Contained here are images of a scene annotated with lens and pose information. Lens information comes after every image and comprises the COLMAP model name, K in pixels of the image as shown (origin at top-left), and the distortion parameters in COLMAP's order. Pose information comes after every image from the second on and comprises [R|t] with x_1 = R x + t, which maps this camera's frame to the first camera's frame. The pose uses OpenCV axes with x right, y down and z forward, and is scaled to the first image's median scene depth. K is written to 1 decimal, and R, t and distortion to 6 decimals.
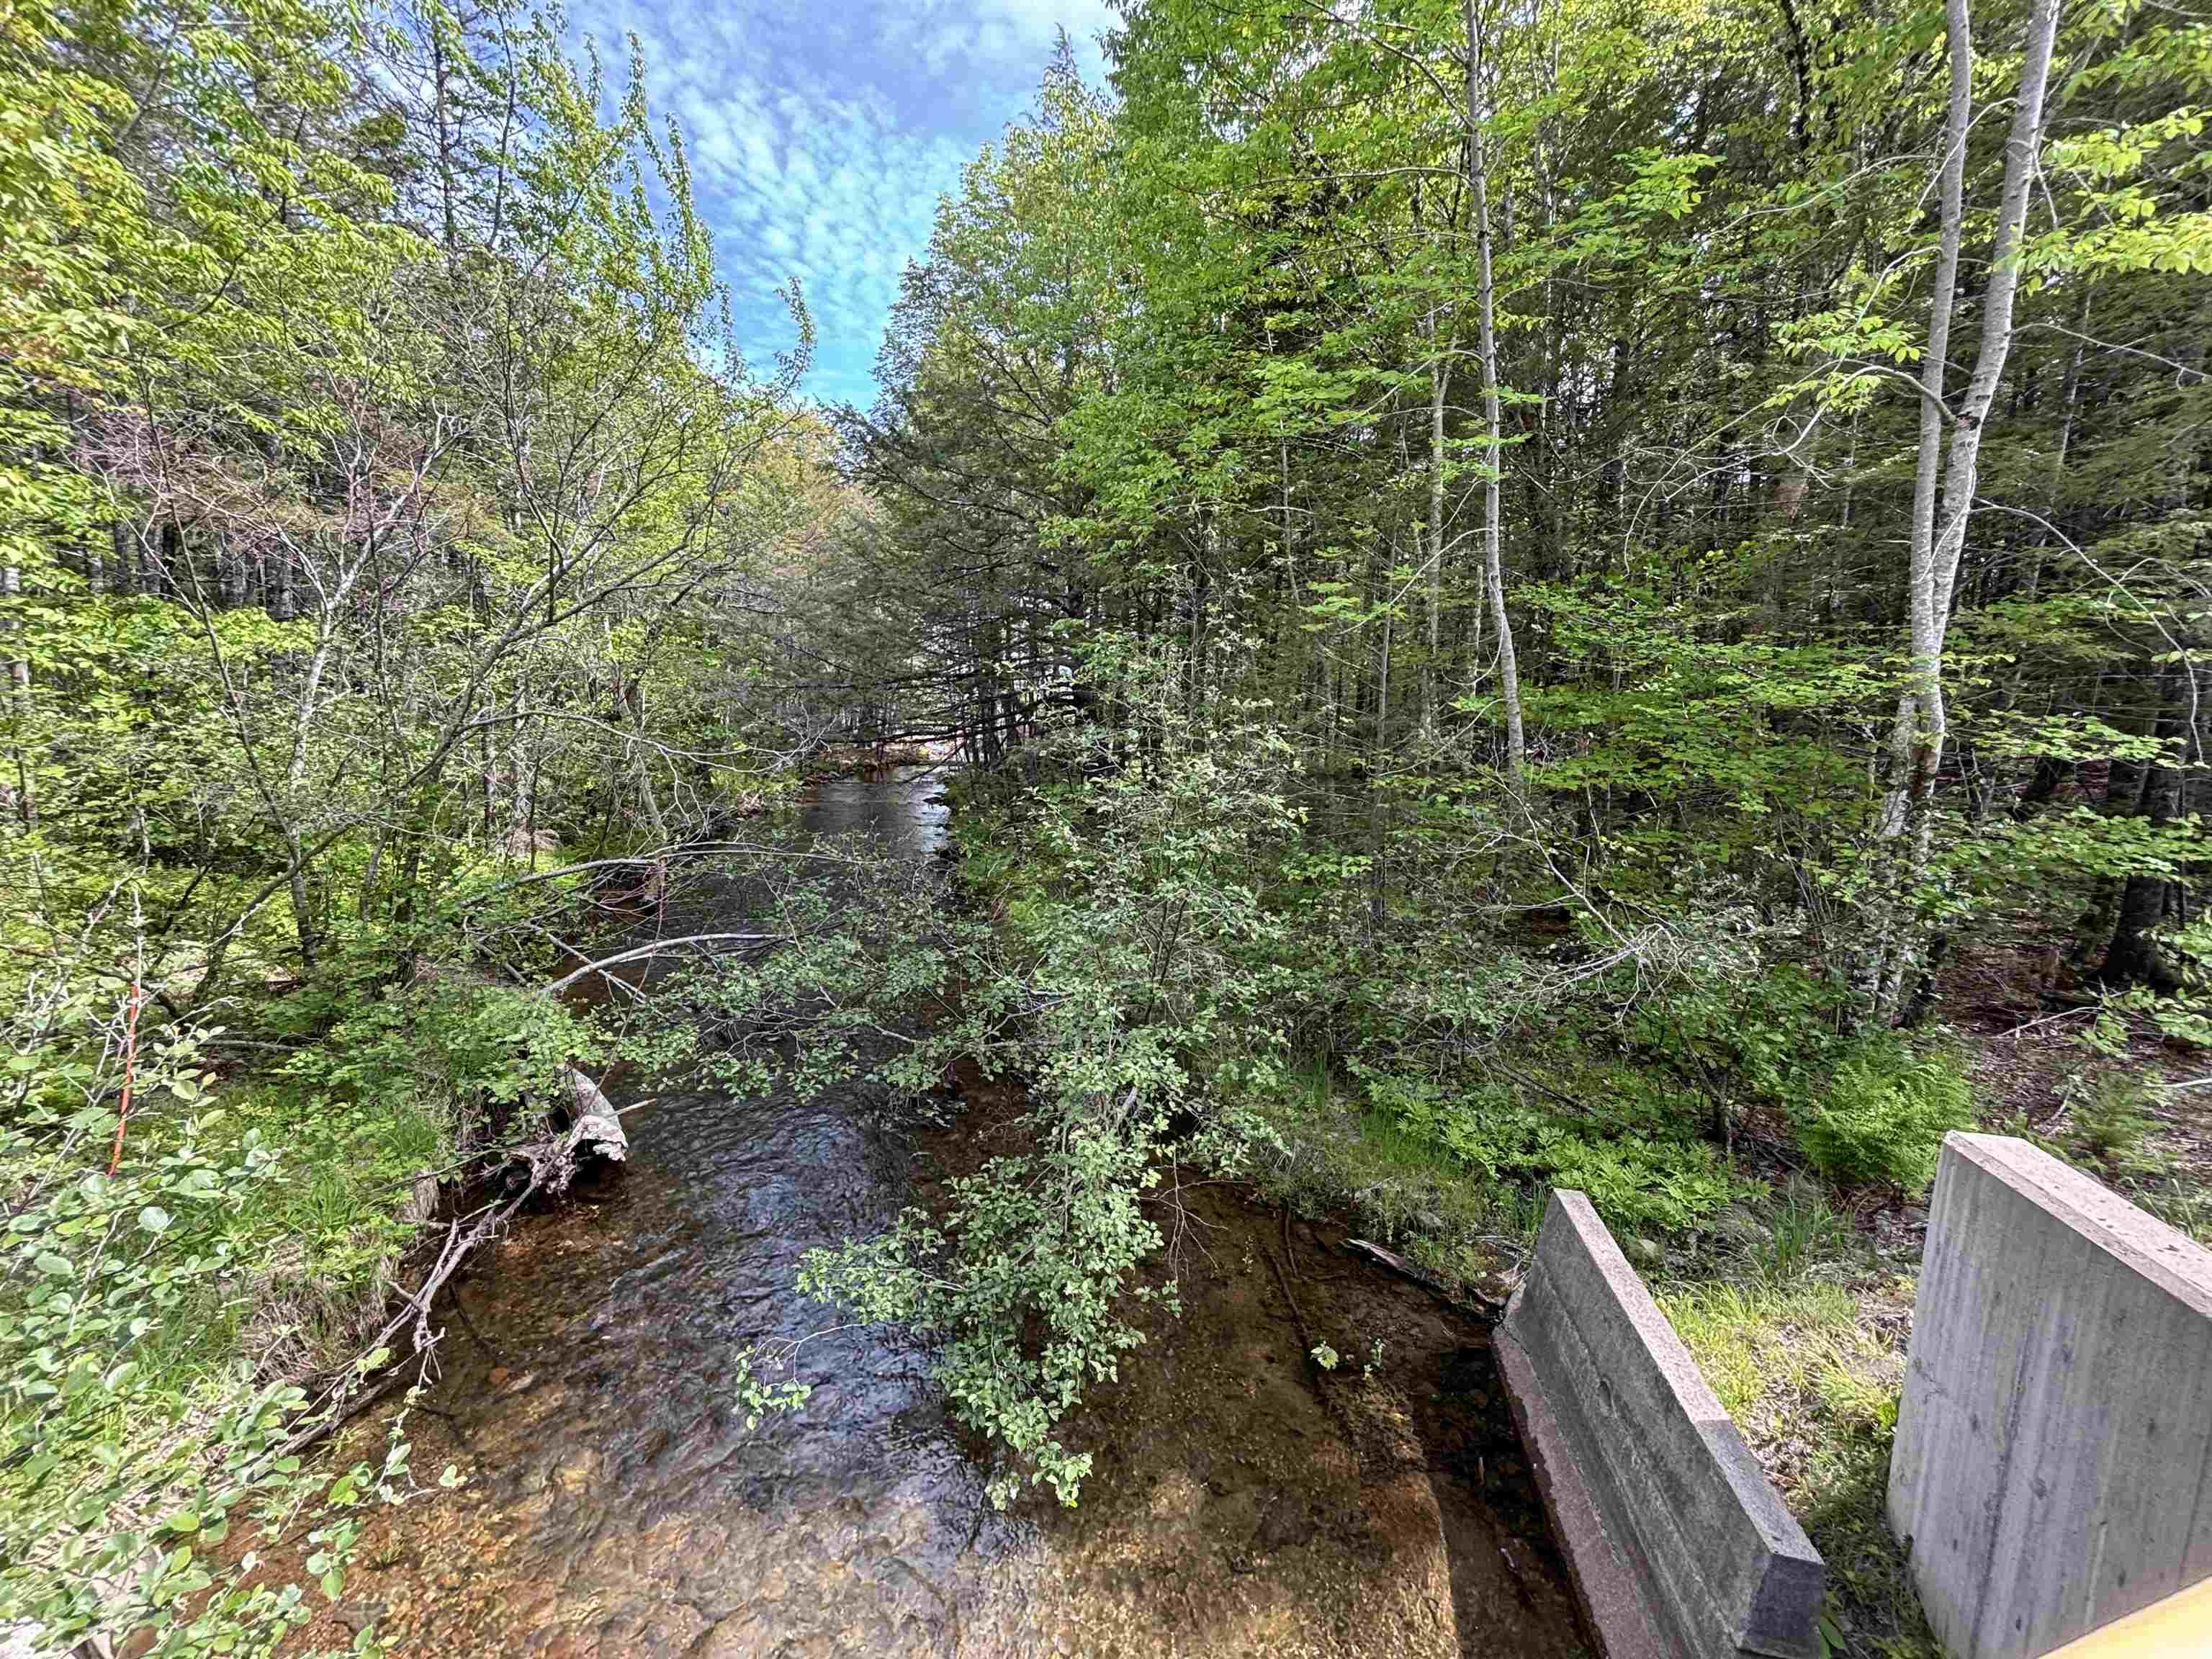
lens RADIAL K [[890.3, 0, 1107.1], [0, 890.3, 822.9], [0, 0, 1]] dist [-0.002621, 0.001007]
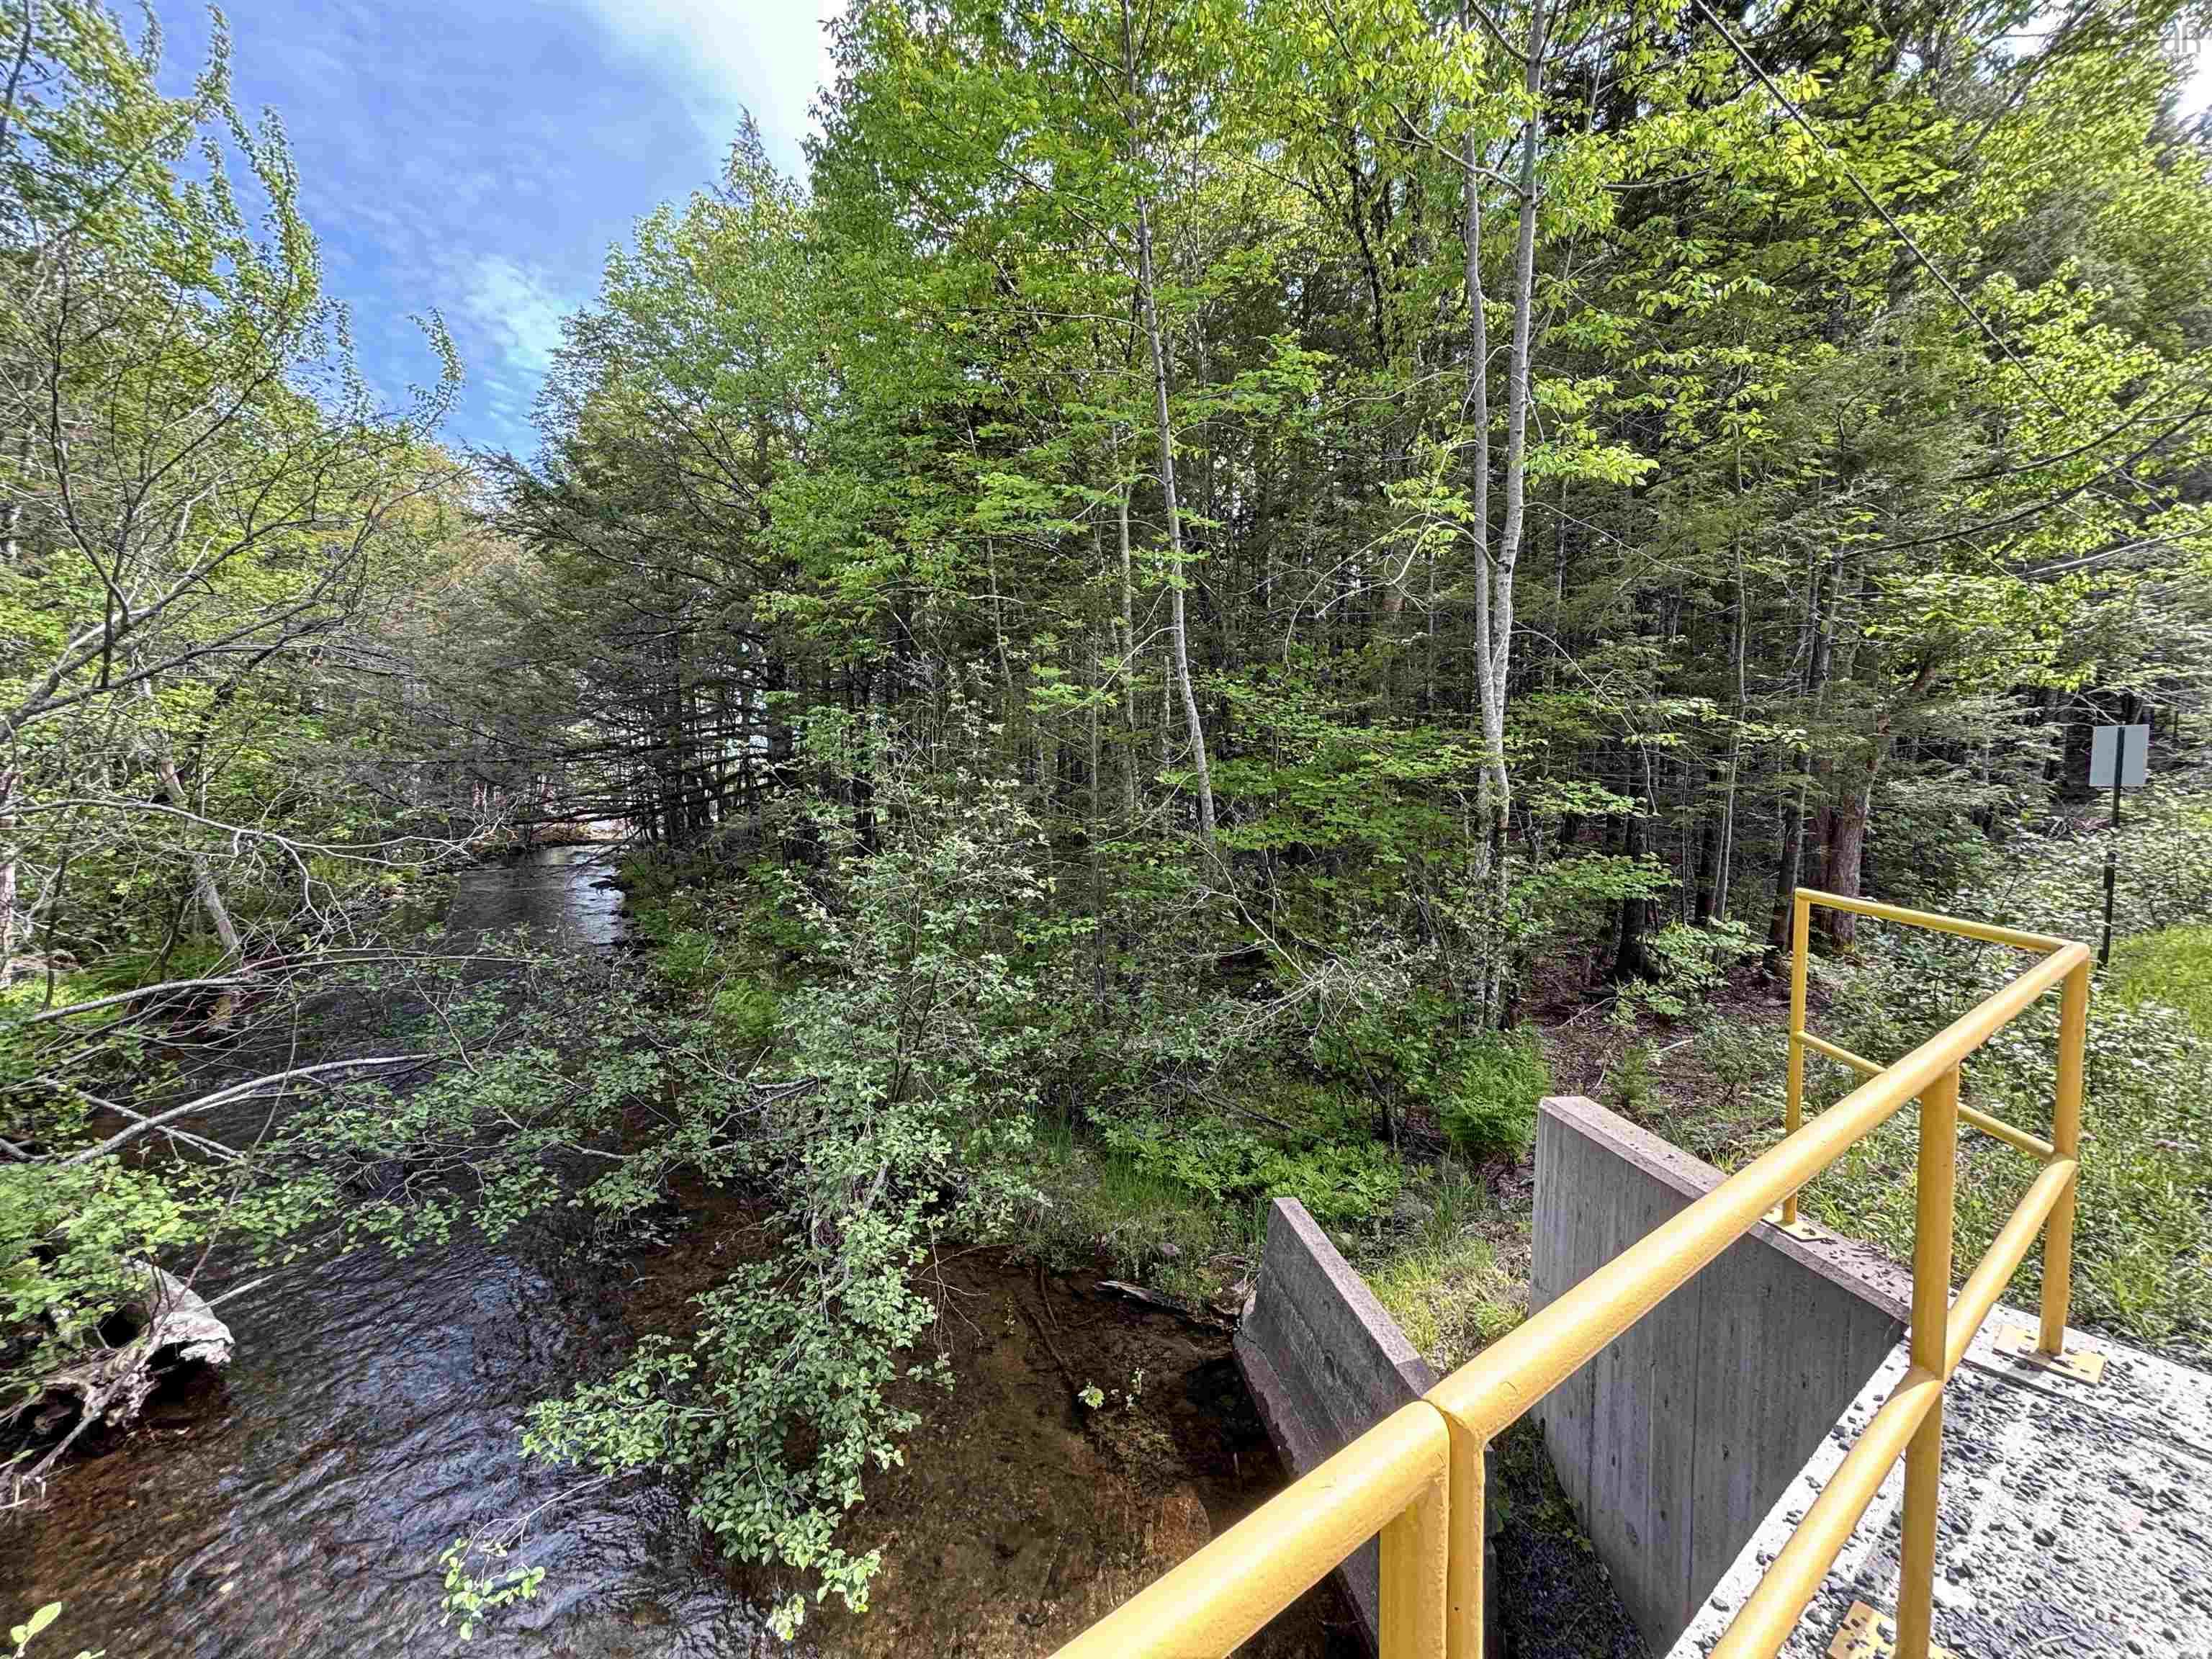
lens RADIAL K [[890.3, 0, 1107.1], [0, 890.3, 822.9], [0, 0, 1]] dist [-0.002621, 0.001007]
pose [[0.944299, -0.027753, 0.327917, -0.048920], [0.052462, 0.996390, -0.066748, -0.005582], [-0.324881, 0.080233, 0.942346, -0.041450]]
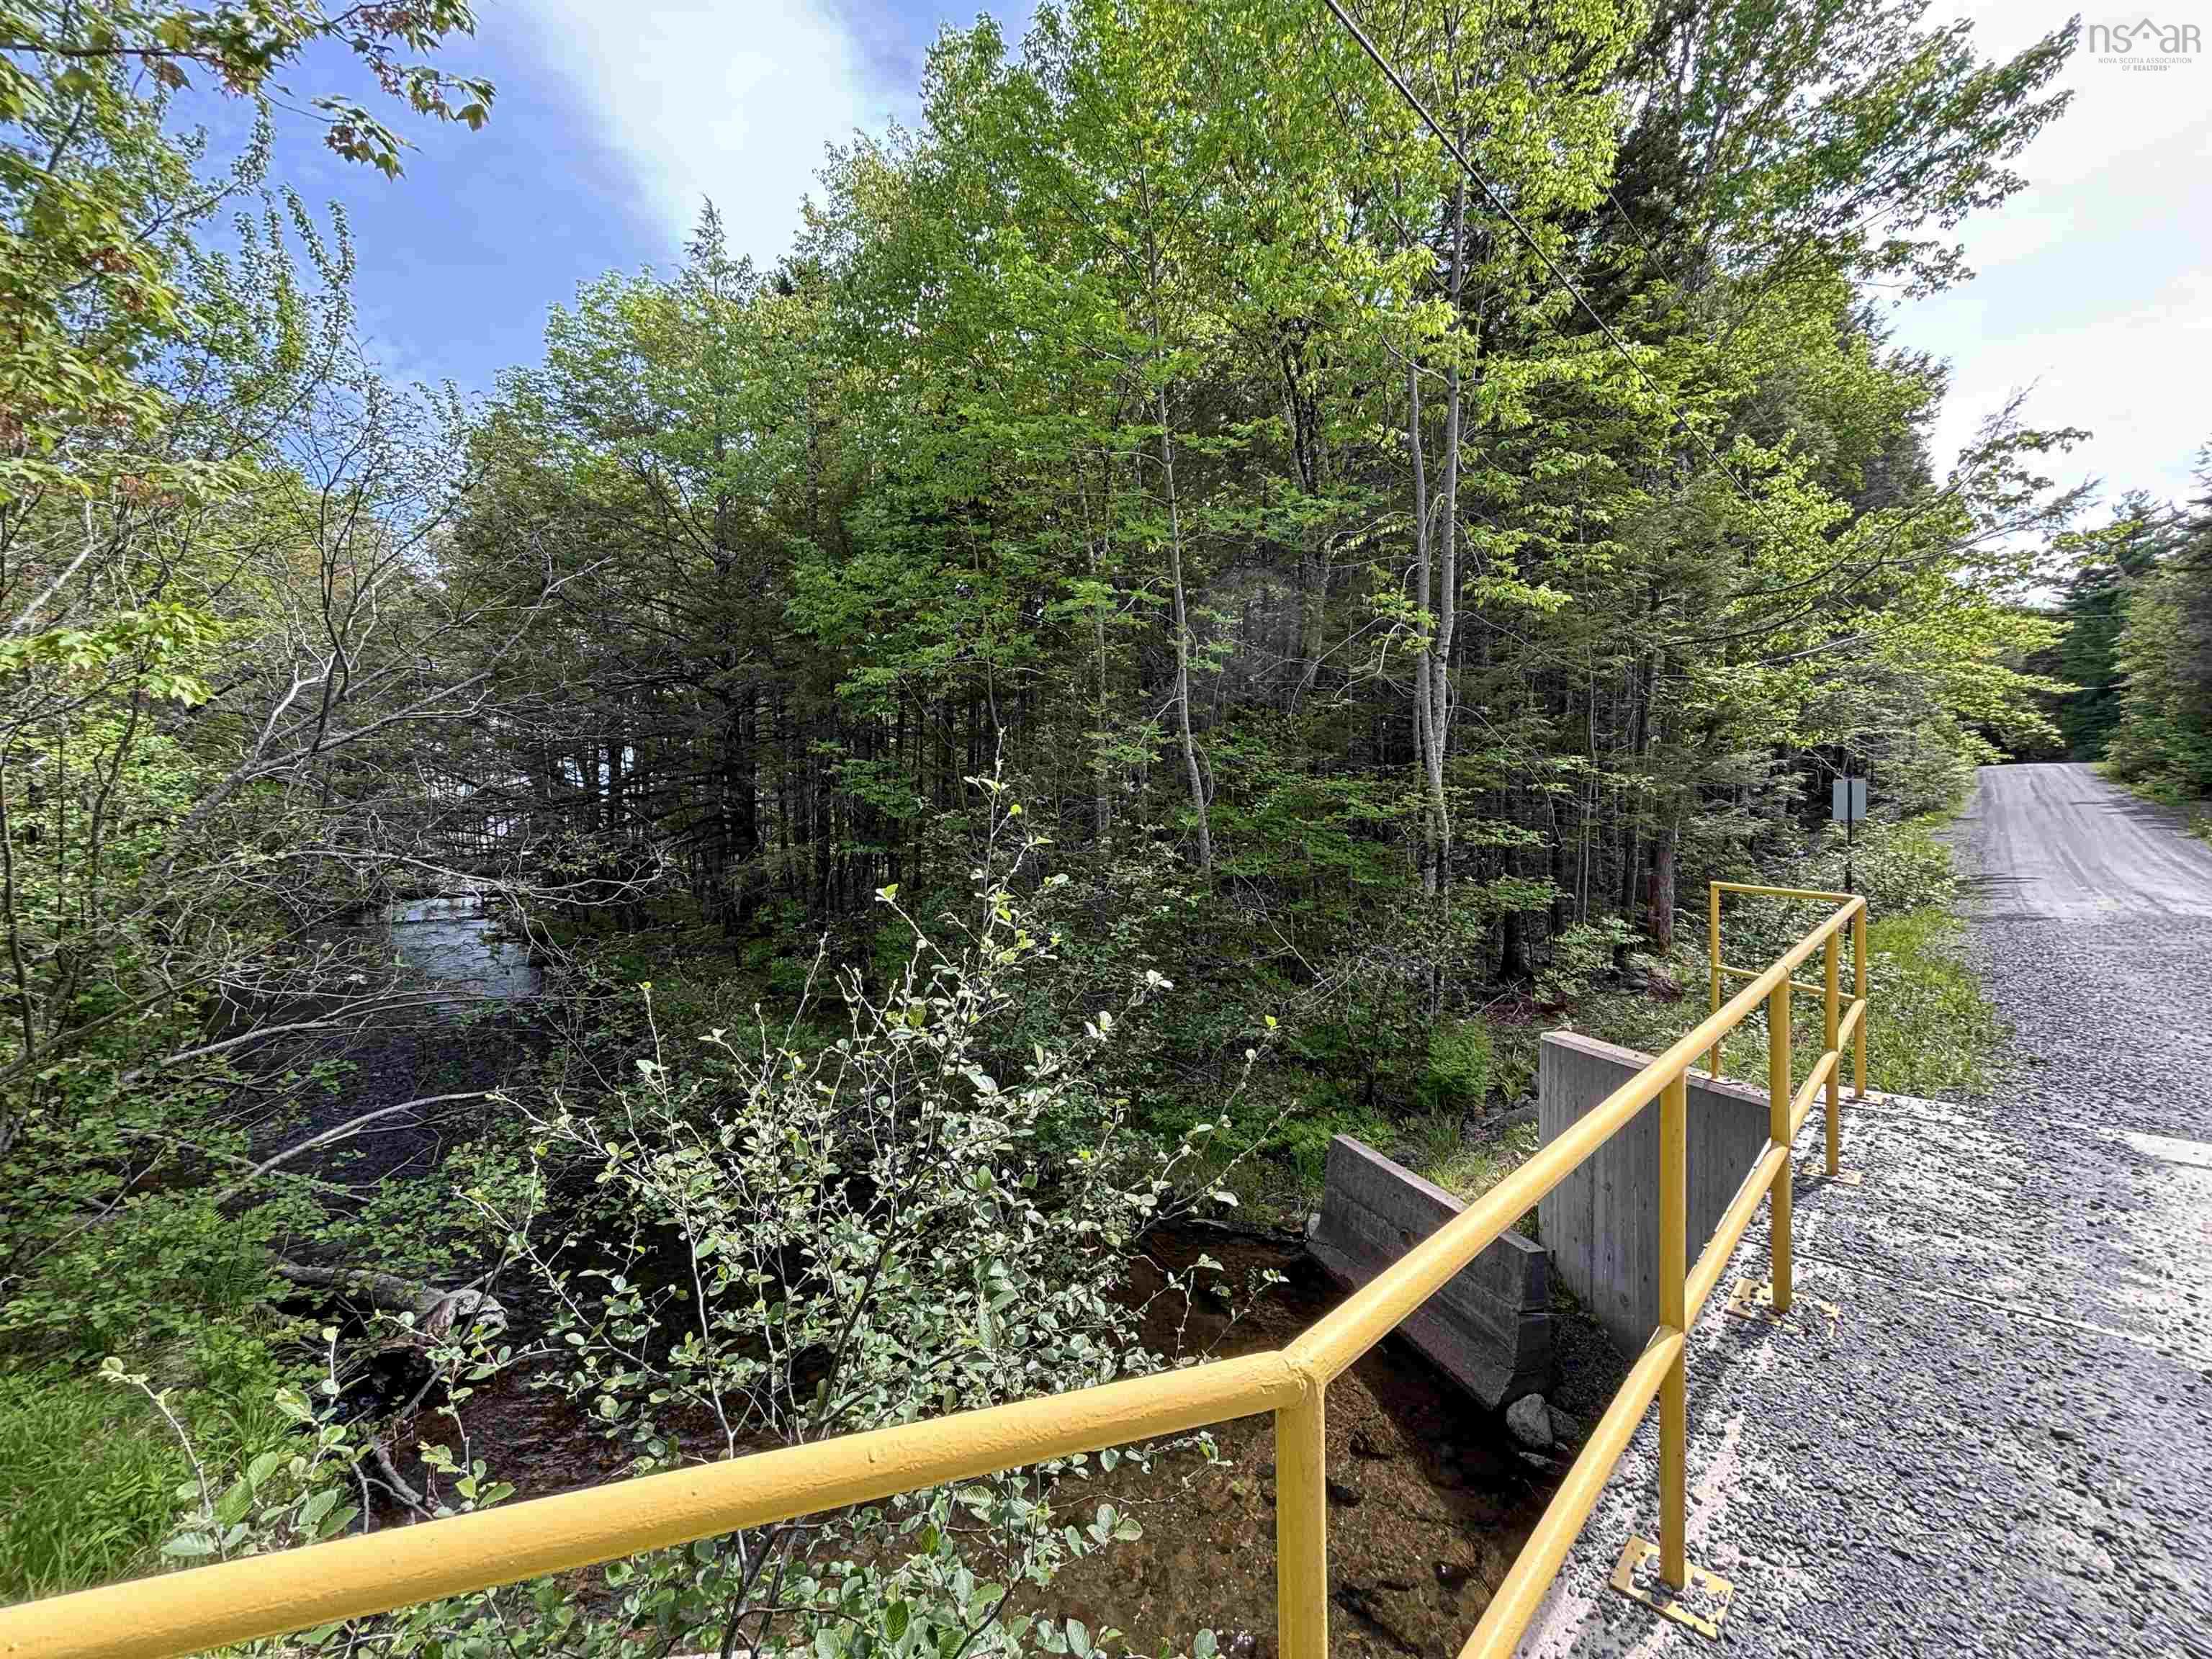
lens RADIAL K [[893.4, 0, 1105.7], [0, 893.4, 823.7], [0, 0, 1]] dist [-0.020242, 0.013452]
pose [[0.877935, -0.023133, 0.478220, -0.425455], [0.081529, 0.991467, -0.101715, 0.001690], [-0.471786, 0.128288, 0.872330, -0.169144]]
